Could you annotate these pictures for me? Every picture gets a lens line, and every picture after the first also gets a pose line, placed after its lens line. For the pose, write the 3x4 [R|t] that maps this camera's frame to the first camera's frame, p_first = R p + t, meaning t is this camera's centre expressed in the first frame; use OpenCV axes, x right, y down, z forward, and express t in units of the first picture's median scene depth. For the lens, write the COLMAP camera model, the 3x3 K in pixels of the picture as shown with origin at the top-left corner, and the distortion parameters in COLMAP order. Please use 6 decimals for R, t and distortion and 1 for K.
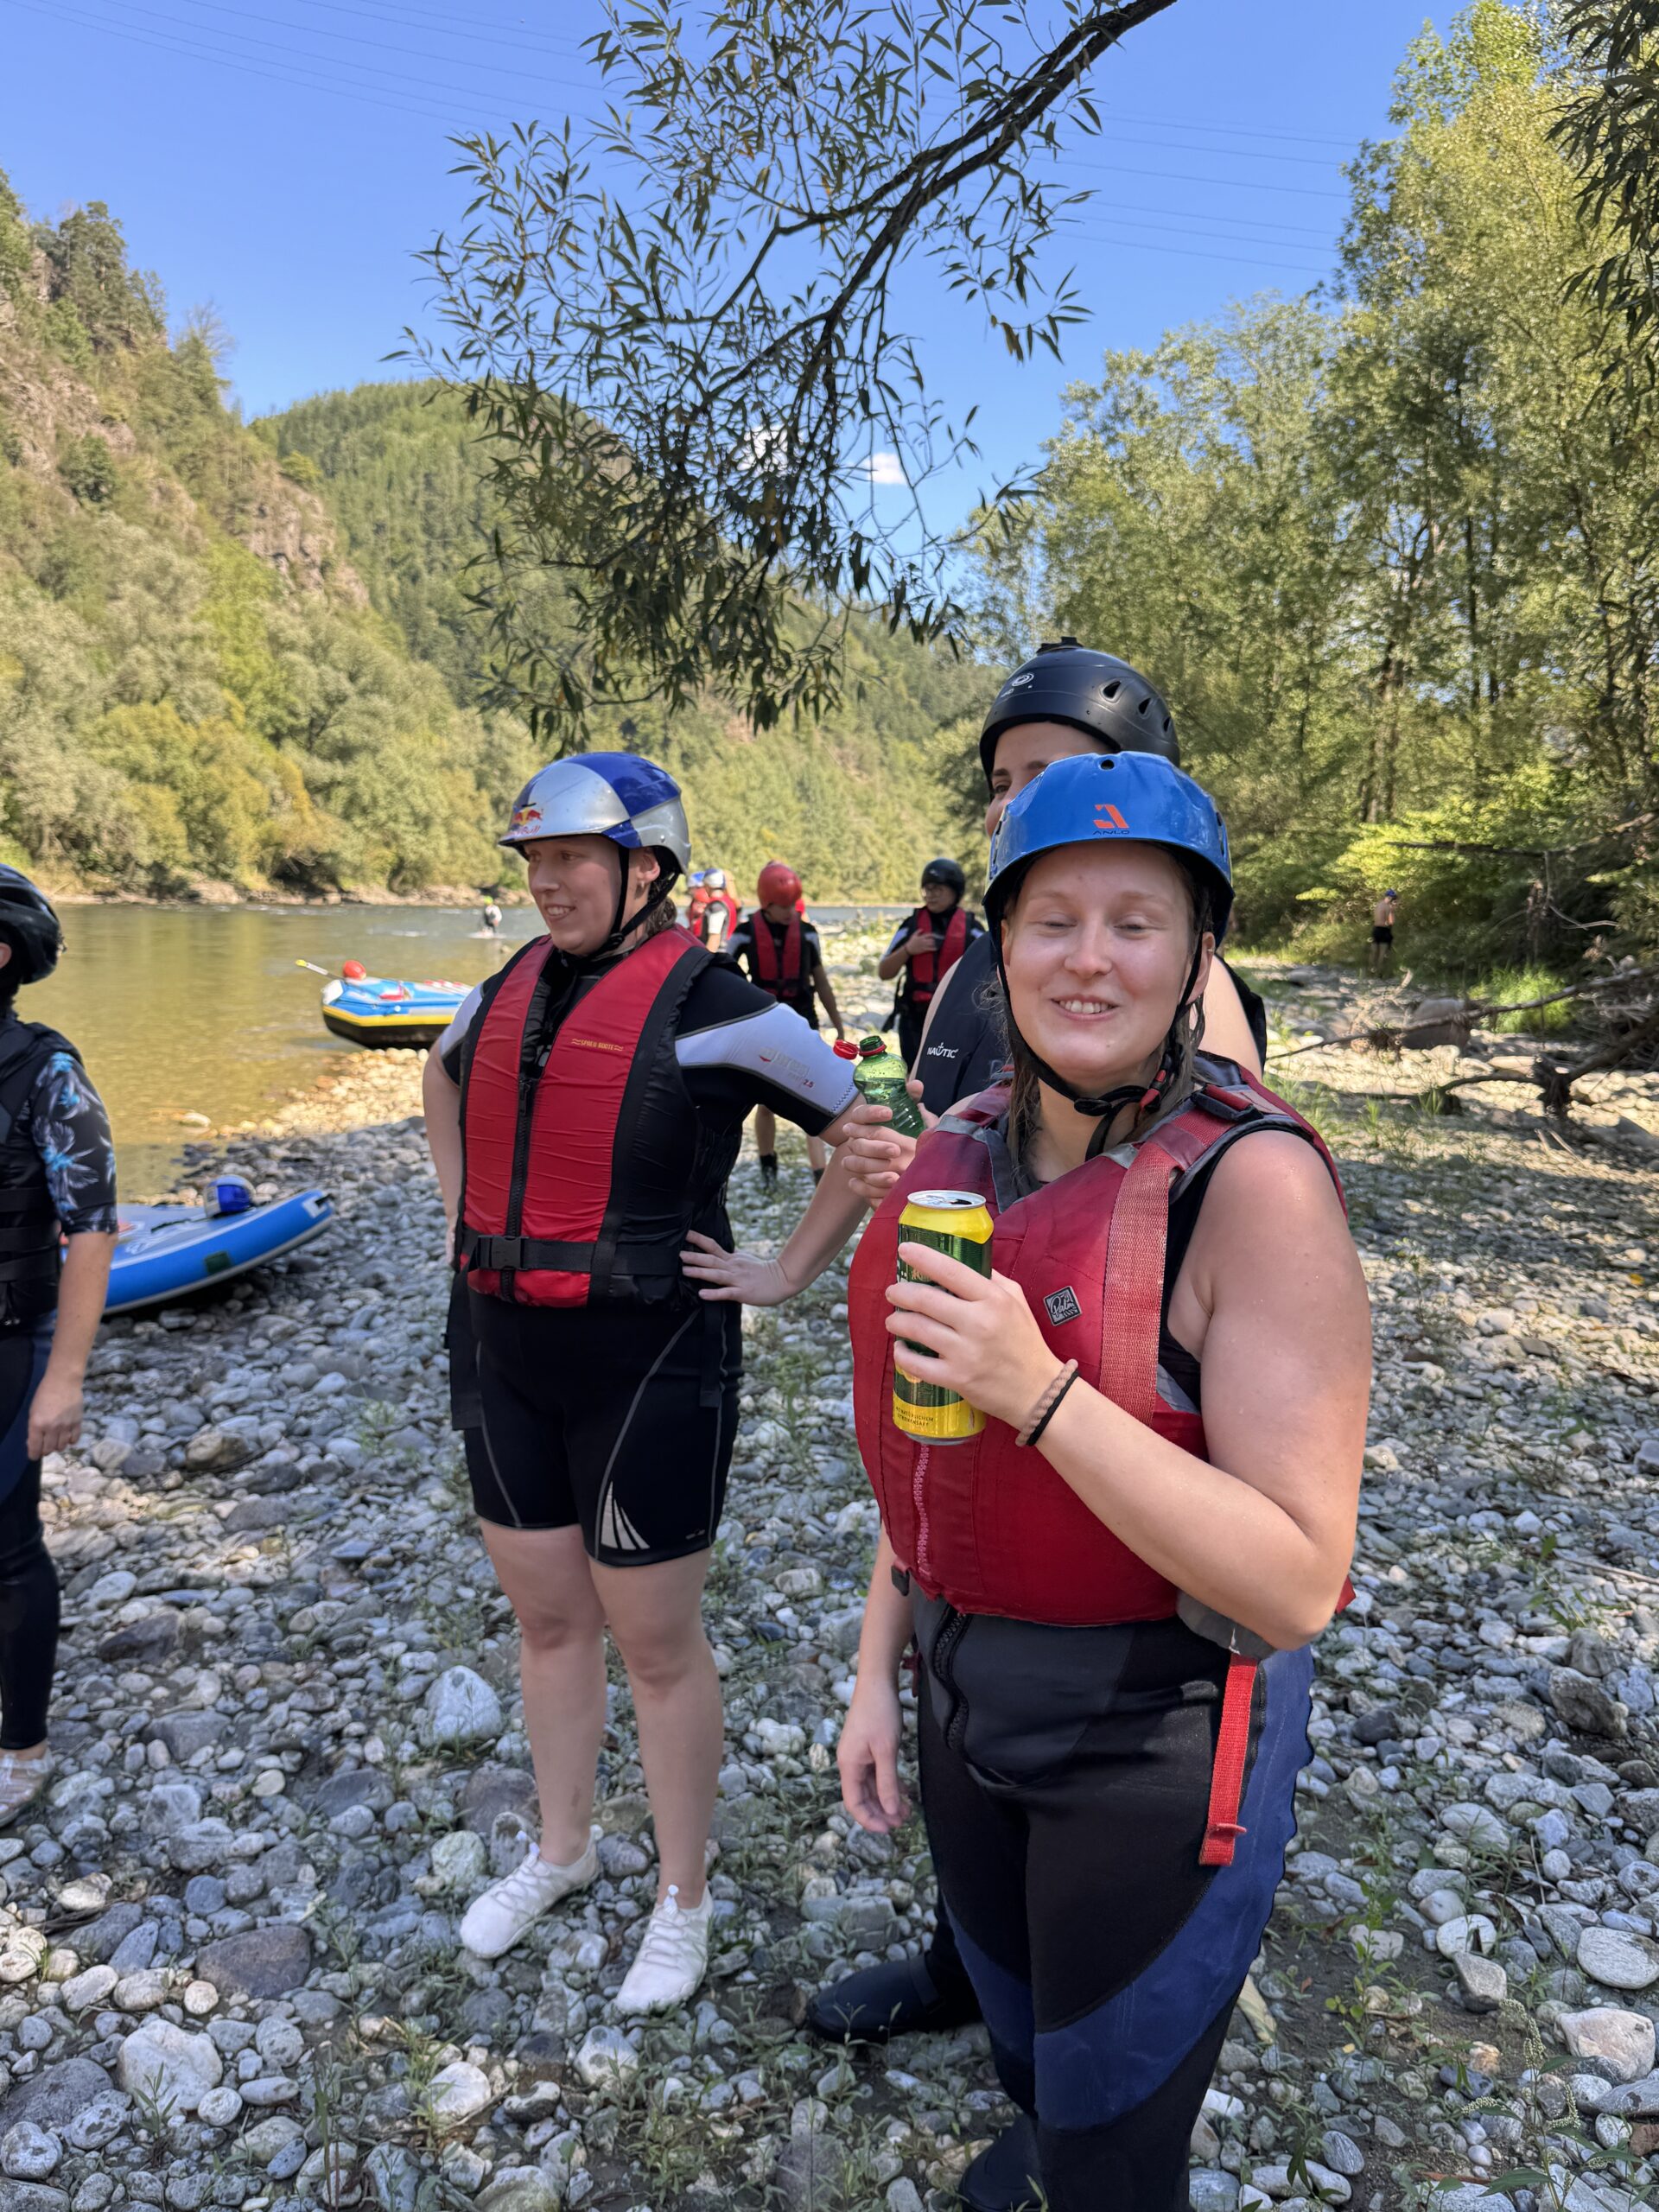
lens RADIAL K [[1581.2, 0, 846.8], [0, 1581.2, 1113.4], [0, 0, 1]] dist [-0.001245, -0.019491]
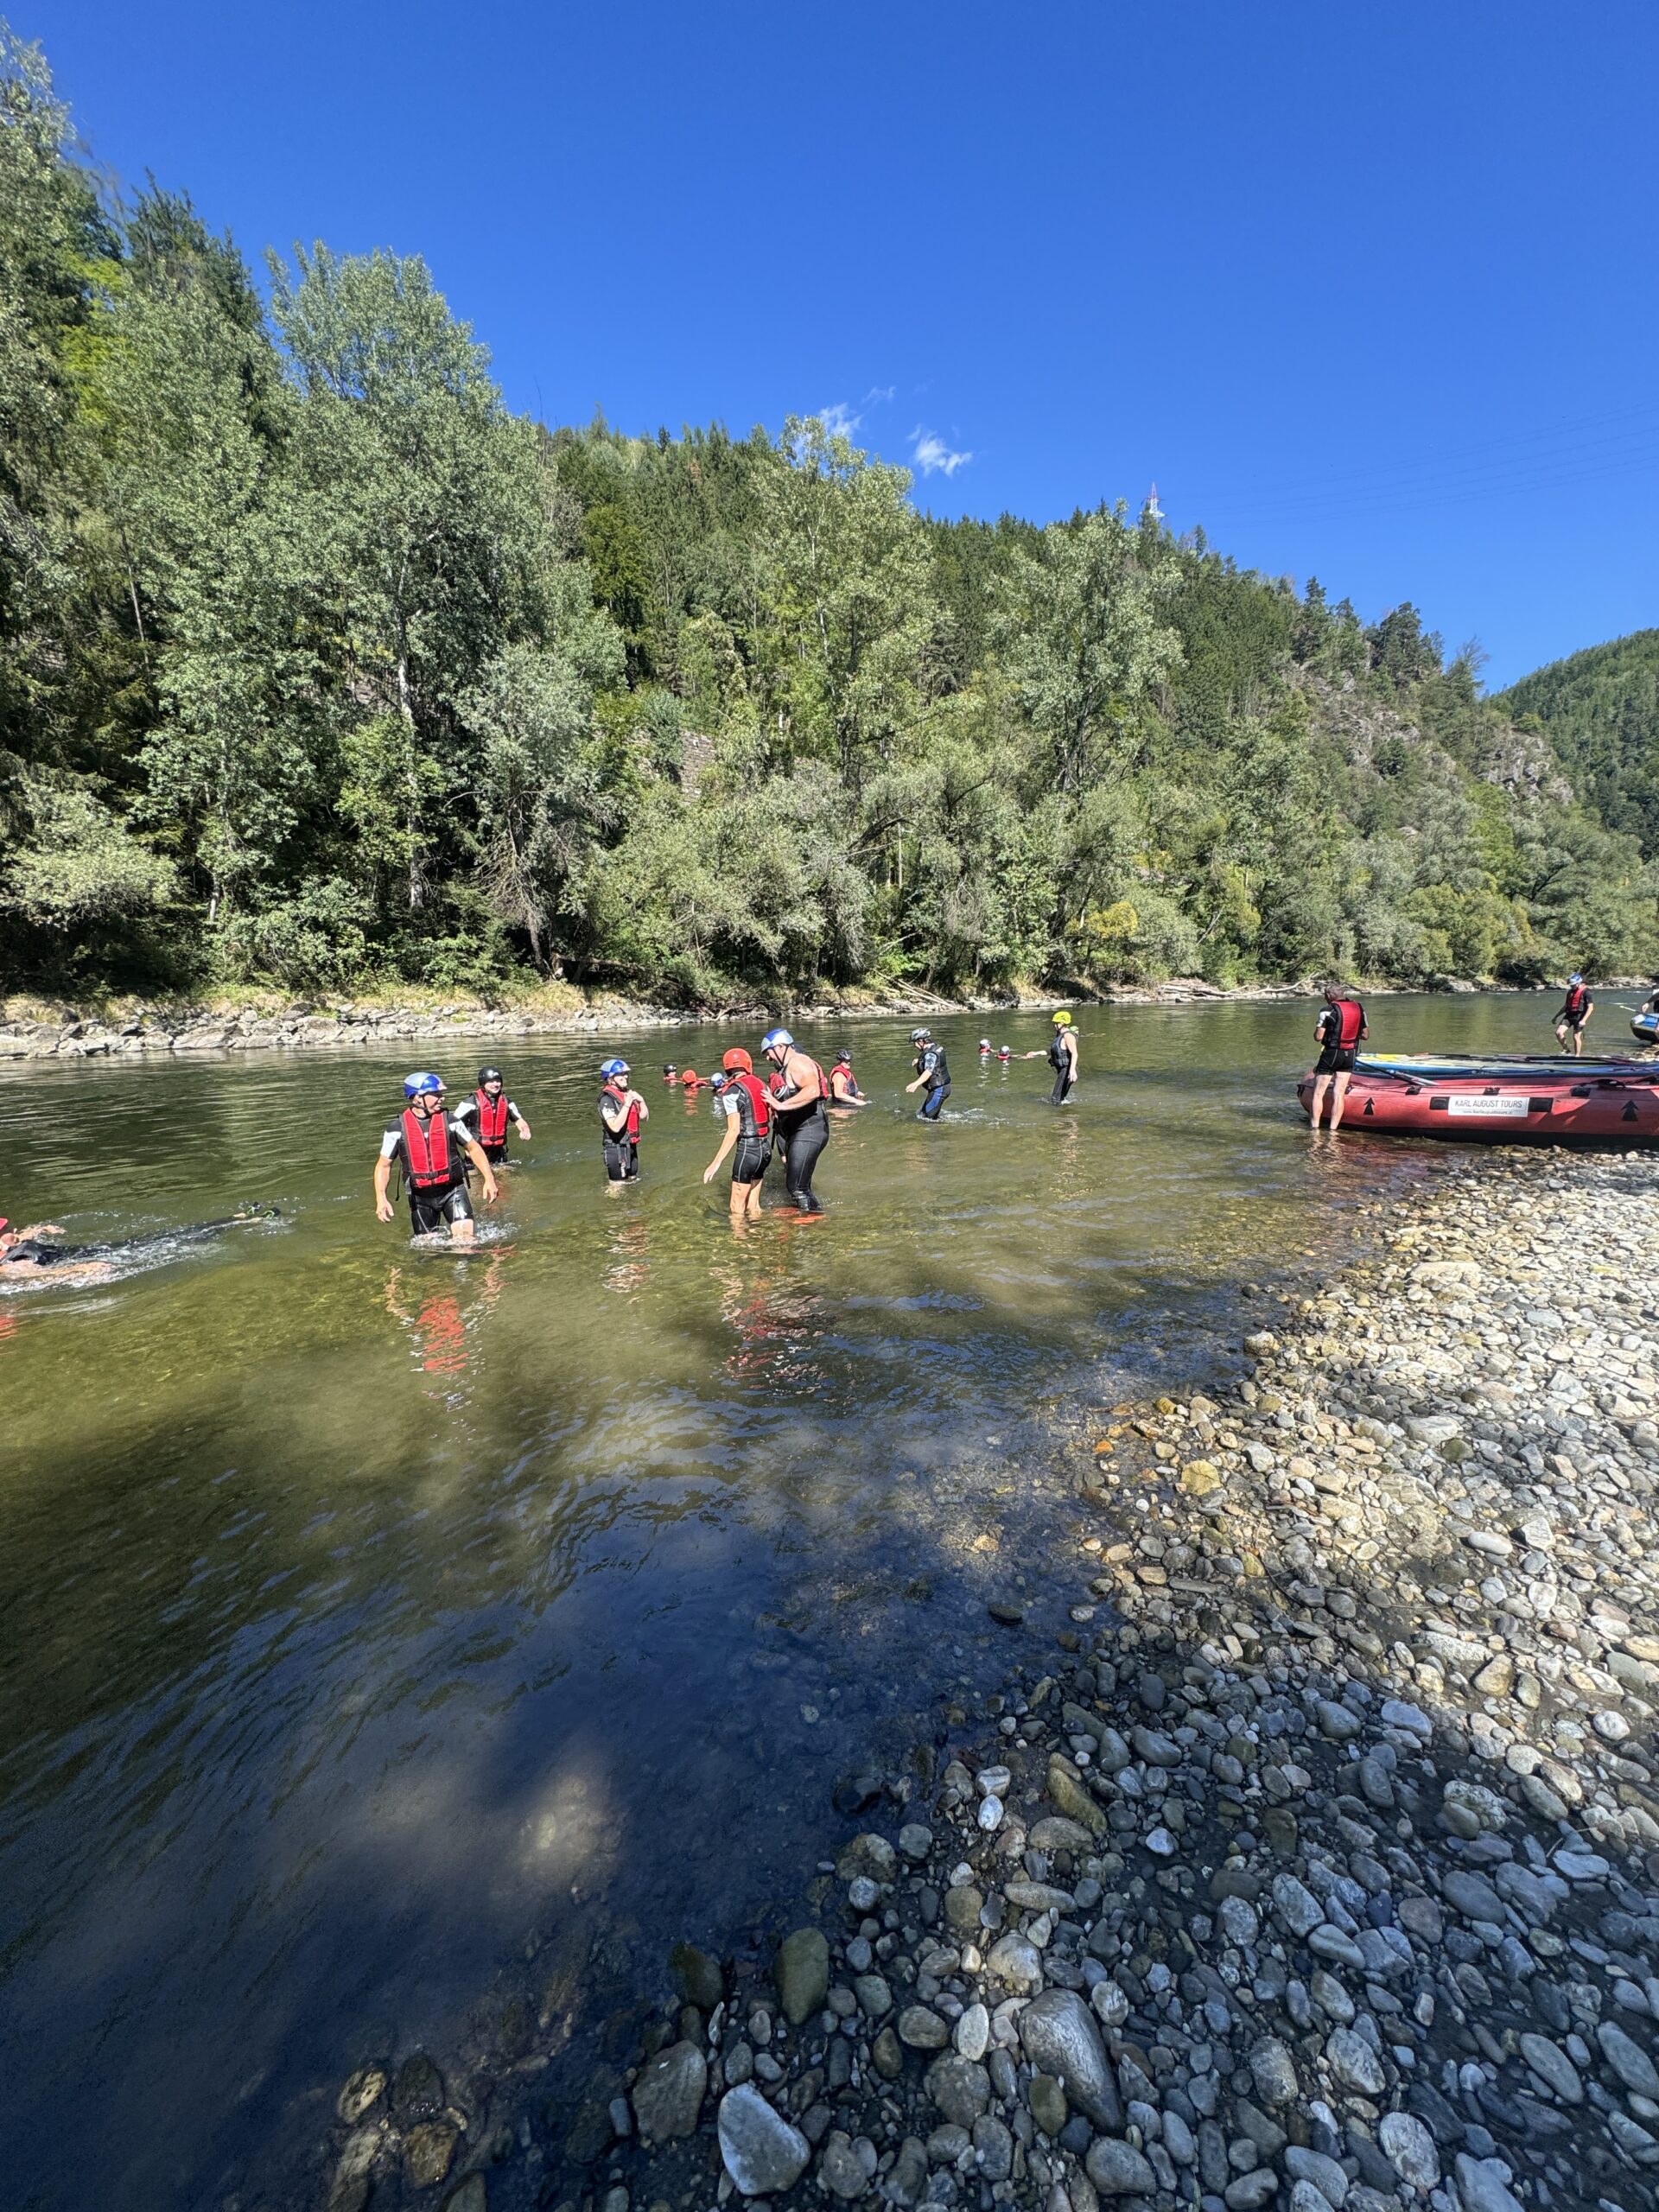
lens RADIAL K [[890.8, 0, 831.1], [0, 890.8, 1107.9], [0, 0, 1]] dist [0.003476, 0.000840]
pose [[0.582806, 0.071808, -0.809433, 0.010503], [-0.081187, 0.996250, 0.029924, 0.024042], [0.808546, 0.048275, 0.586450, -0.156156]]
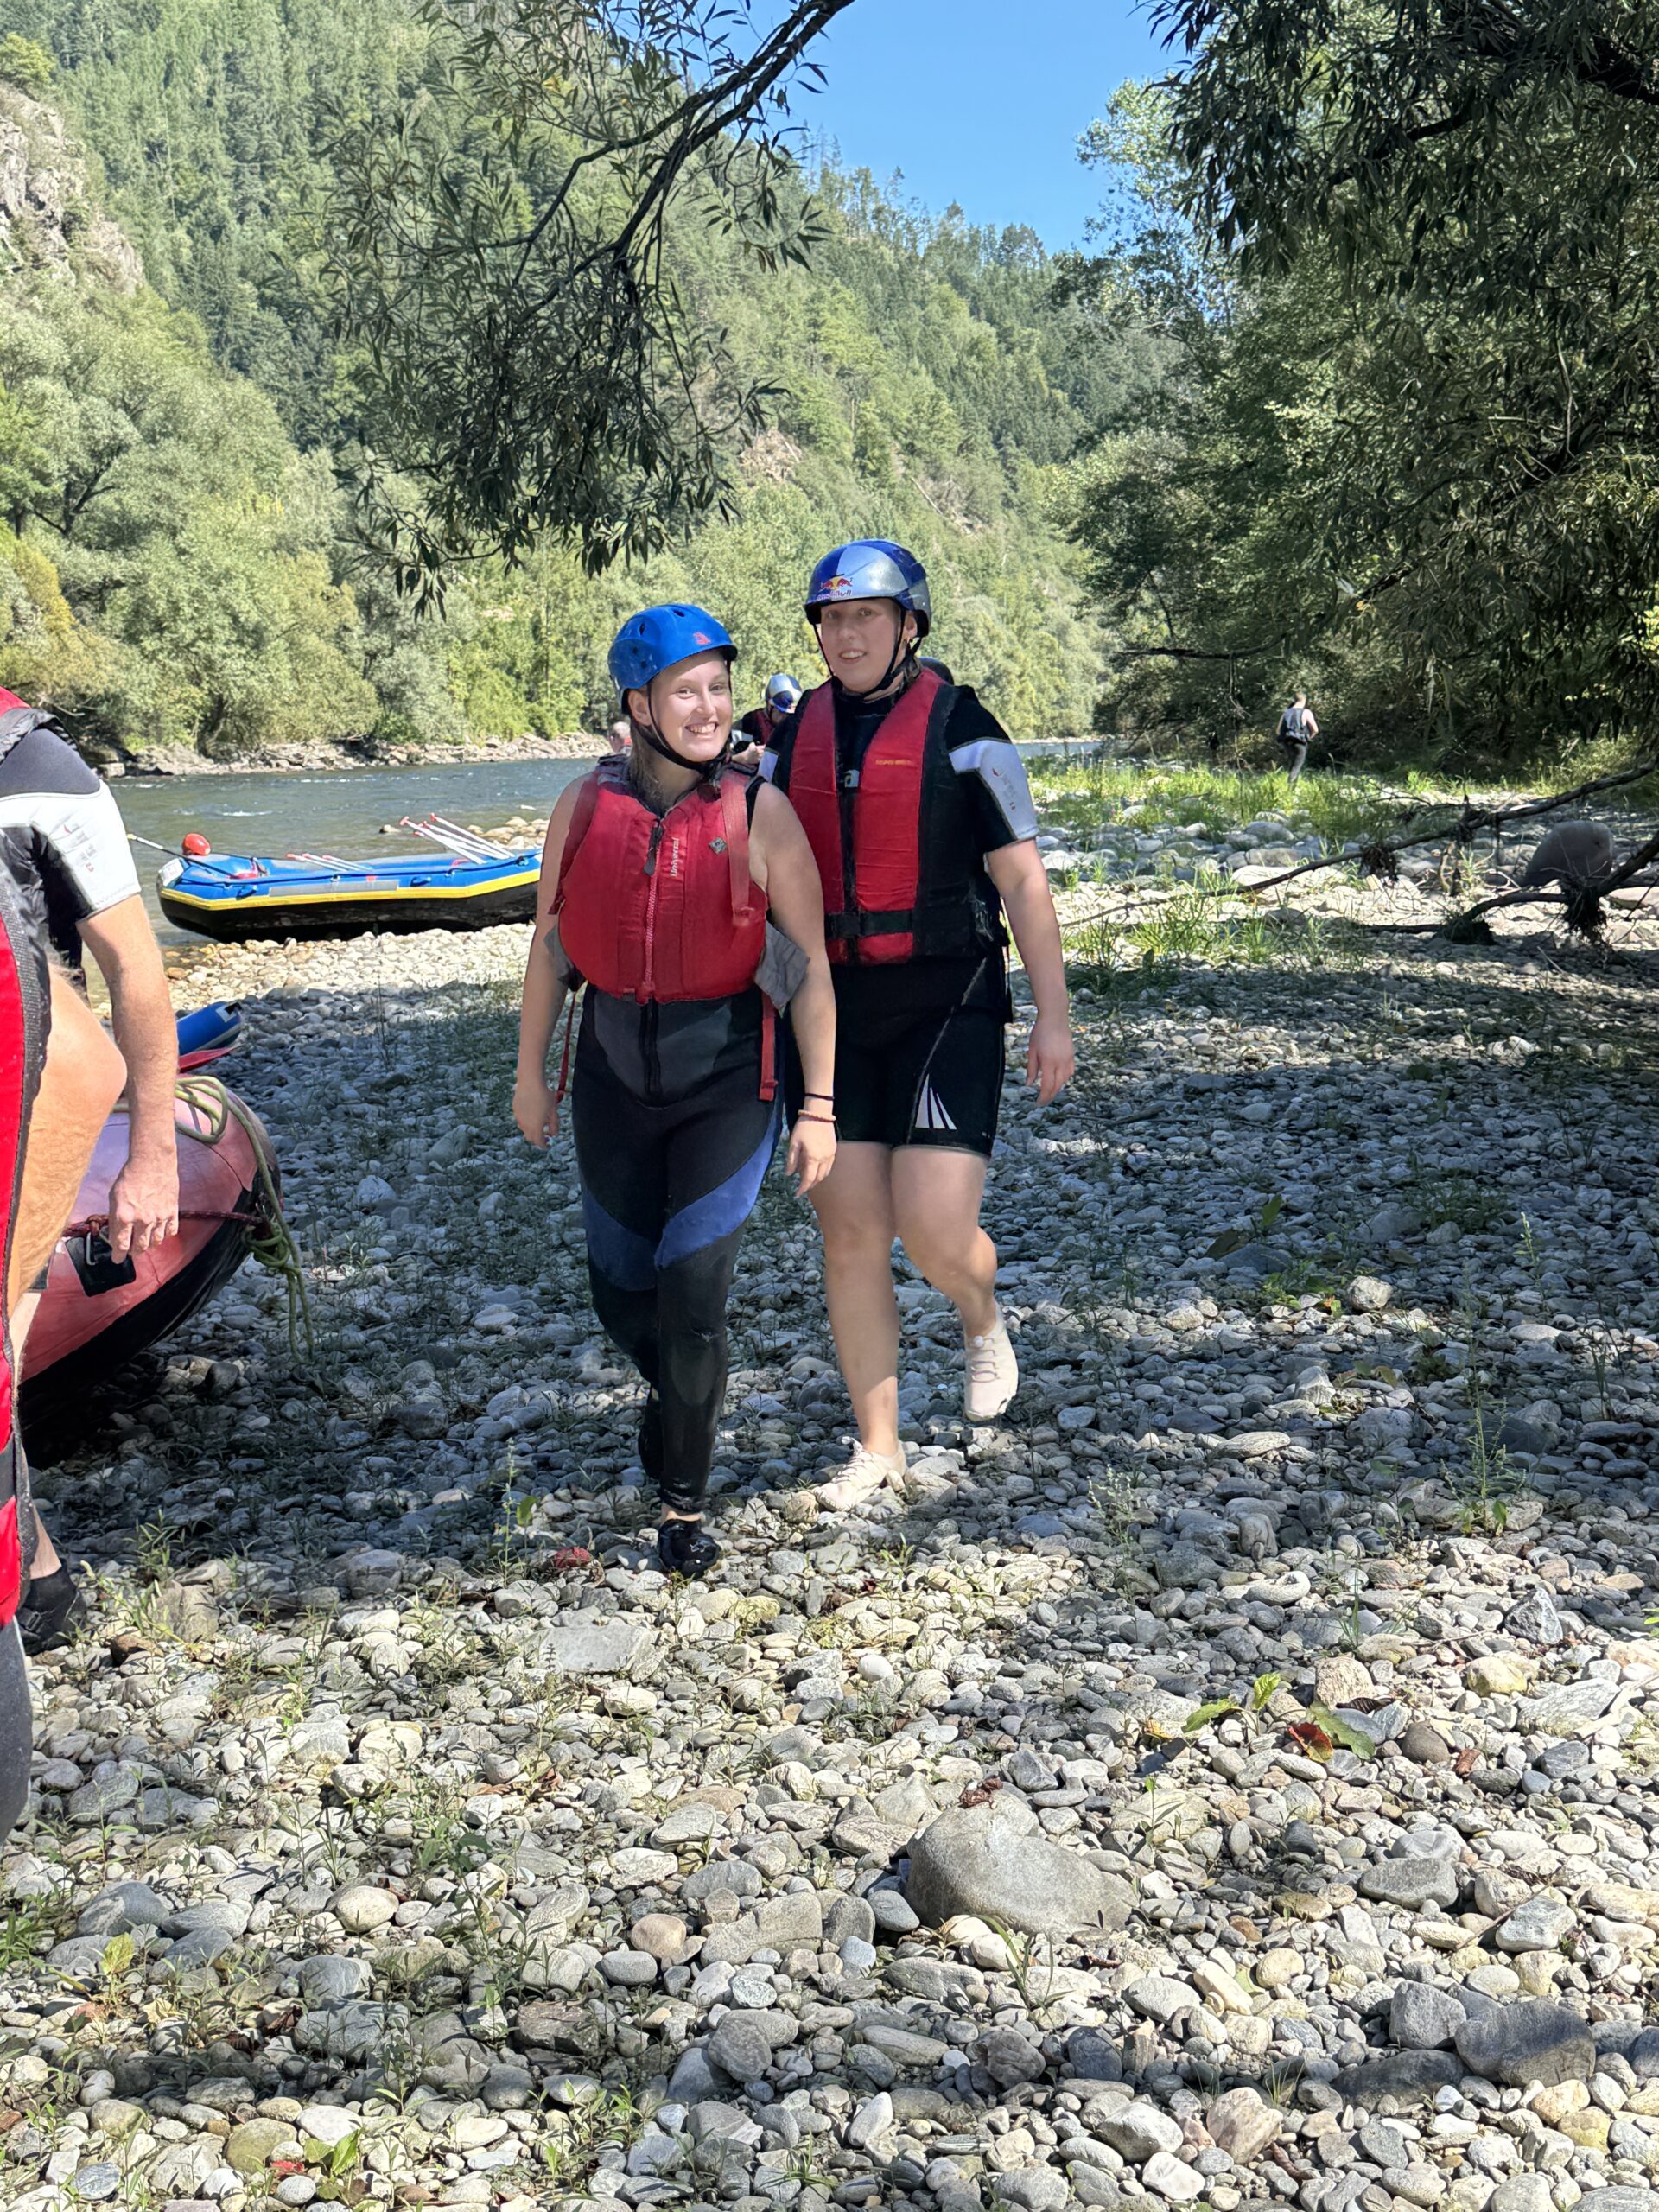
lens RADIAL K [[2761.1, 0, 826.8], [0, 2761.1, 1109.0], [0, 0, 1]] dist [0.063870, 0.000000]
pose [[0.997531, -0.036228, -0.060156, 0.018905], [0.036071, 0.999342, -0.003699, 0.013591], [0.060251, 0.001520, 0.998182, -0.085171]]
